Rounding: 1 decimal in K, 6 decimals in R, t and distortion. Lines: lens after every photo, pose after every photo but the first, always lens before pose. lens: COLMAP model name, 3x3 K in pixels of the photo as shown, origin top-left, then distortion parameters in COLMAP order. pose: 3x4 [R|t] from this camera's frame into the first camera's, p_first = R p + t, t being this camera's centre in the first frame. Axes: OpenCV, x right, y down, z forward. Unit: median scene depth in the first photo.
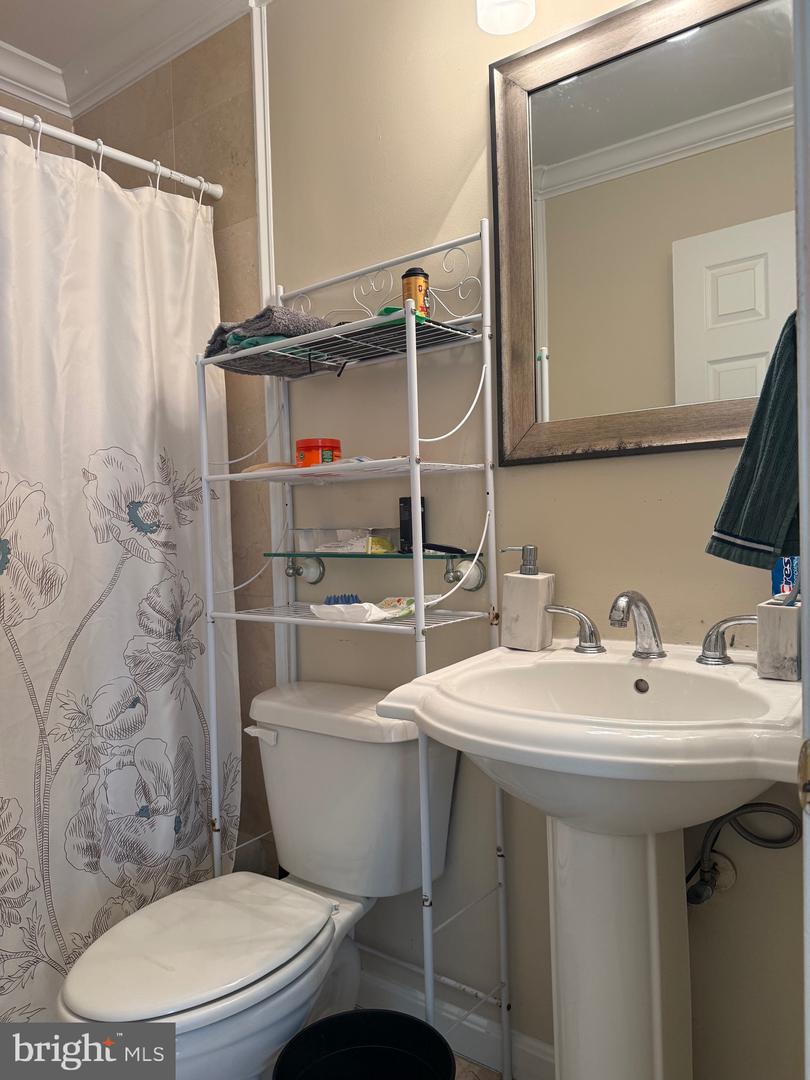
lens RADIAL K [[759.3, 0, 403.1], [0, 759.3, 546.7], [0, 0, 1]] dist [0.097510, -0.171959]
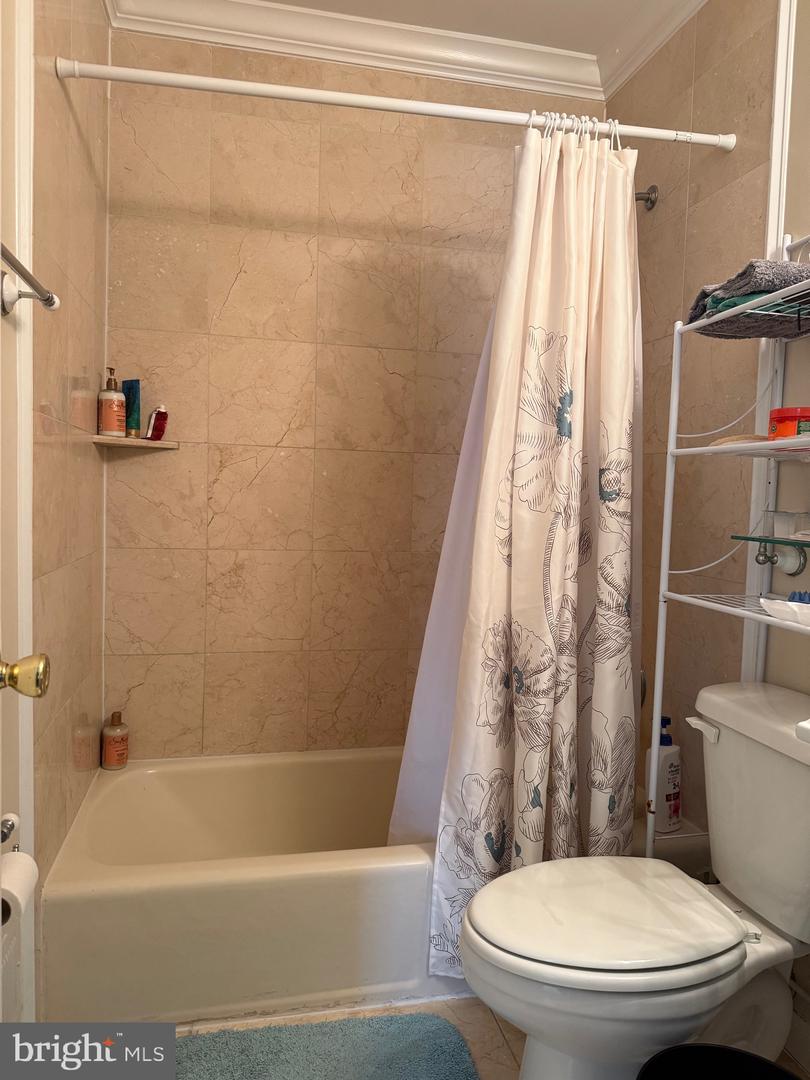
lens RADIAL K [[771.9, 0, 403.3], [0, 771.9, 544.3], [0, 0, 1]] dist [-0.003640, -0.002490]
pose [[0.758953, 0.095746, -0.644068, 0.124583], [-0.073414, 0.995406, 0.061467, -0.009471], [0.646994, 0.000633, 0.762495, 0.046916]]
